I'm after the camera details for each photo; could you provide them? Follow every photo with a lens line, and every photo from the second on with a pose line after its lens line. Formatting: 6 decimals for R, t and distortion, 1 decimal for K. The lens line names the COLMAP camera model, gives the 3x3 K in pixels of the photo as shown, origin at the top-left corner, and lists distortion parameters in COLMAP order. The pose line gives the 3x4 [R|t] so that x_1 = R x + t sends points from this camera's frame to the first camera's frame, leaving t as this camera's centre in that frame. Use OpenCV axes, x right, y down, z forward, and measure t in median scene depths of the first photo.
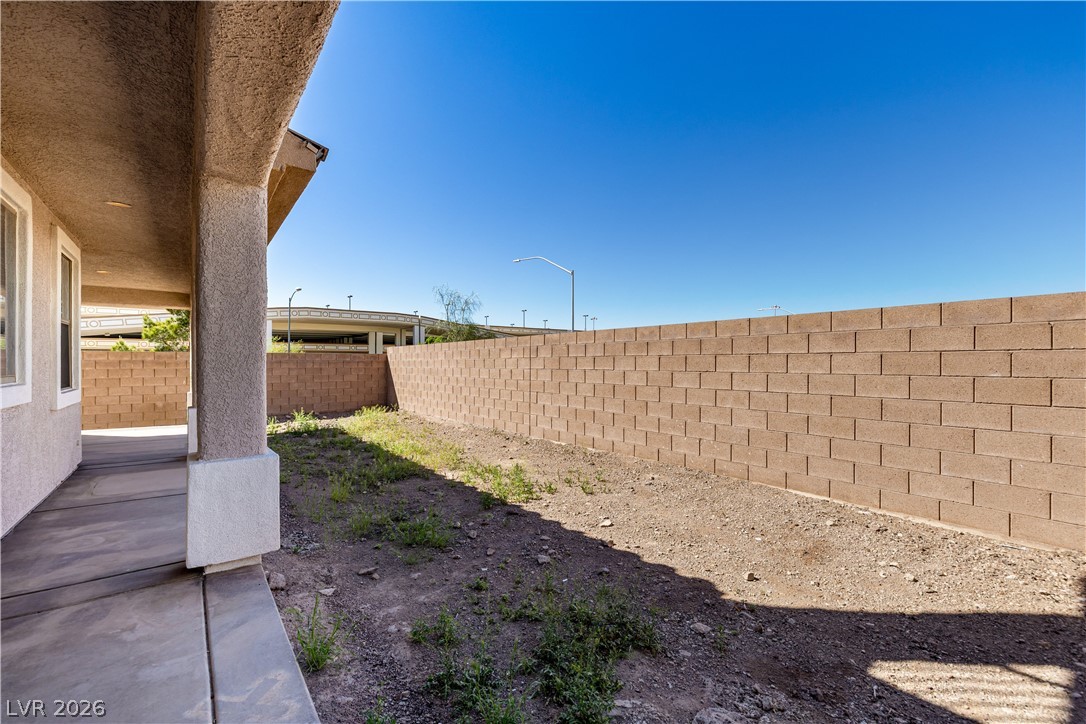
lens RADIAL K [[462.3, 0, 545.1], [0, 462.3, 362.2], [0, 0, 1]] dist [0.001053, -0.000224]
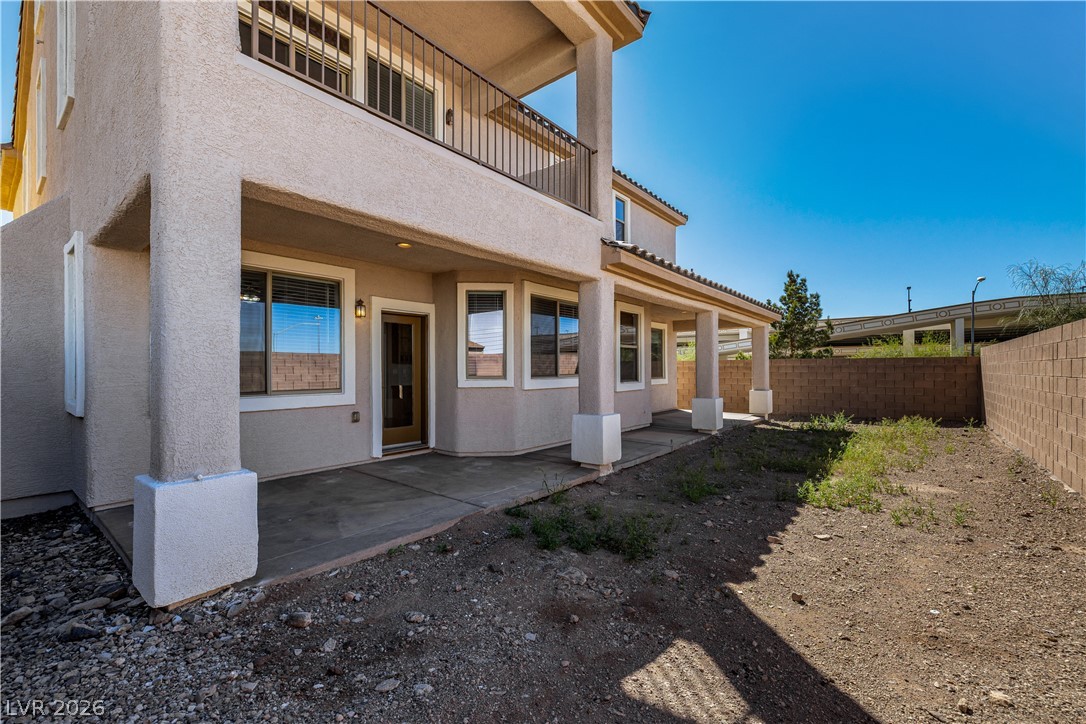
lens RADIAL K [[462.3, 0, 544.6], [0, 462.3, 362.9], [0, 0, 1]] dist [0.001053, -0.000224]
pose [[0.255134, -0.009352, -0.966860, 0.850200], [0.001740, 0.999956, -0.009213, -0.003170], [0.966904, 0.000669, 0.255139, 0.186122]]
